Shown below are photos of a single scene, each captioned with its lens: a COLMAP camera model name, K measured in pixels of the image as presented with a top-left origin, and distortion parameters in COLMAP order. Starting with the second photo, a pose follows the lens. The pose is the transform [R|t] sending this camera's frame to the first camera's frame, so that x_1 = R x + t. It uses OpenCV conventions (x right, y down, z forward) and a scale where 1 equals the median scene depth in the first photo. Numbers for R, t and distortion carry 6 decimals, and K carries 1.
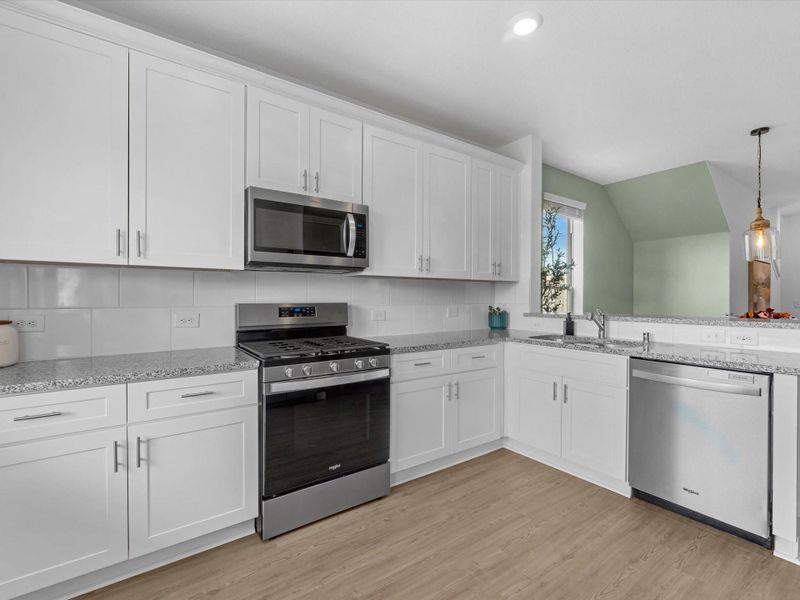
lens RADIAL K [[370.1, 0, 419.6], [0, 370.1, 301.7], [0, 0, 1]] dist [0.001507, 0.000104]
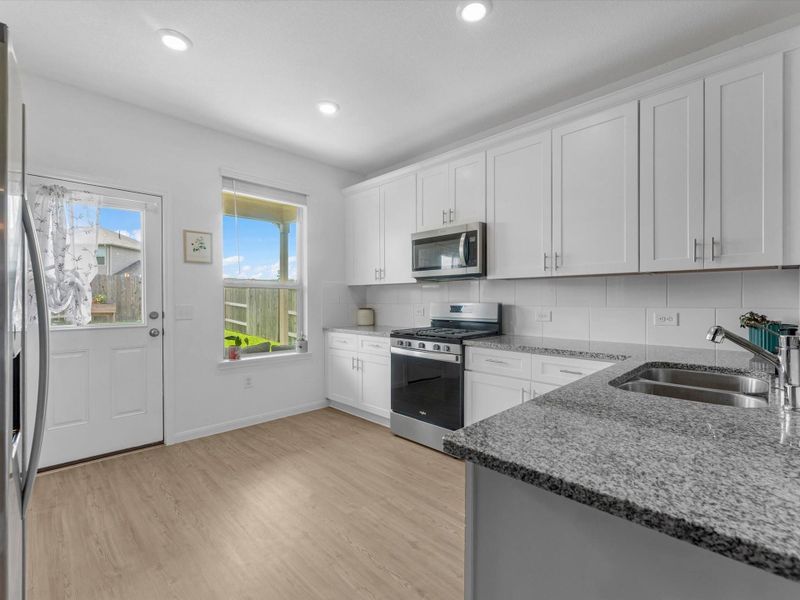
lens RADIAL K [[359.9, 0, 391.3], [0, 359.9, 303.0], [0, 0, 1]] dist [-0.000425, -0.000439]
pose [[0.140040, 0.002558, -0.990143, 1.070776], [-0.012468, 0.999922, 0.000820, 0.007833], [0.990067, 0.012231, 0.140061, 0.608153]]
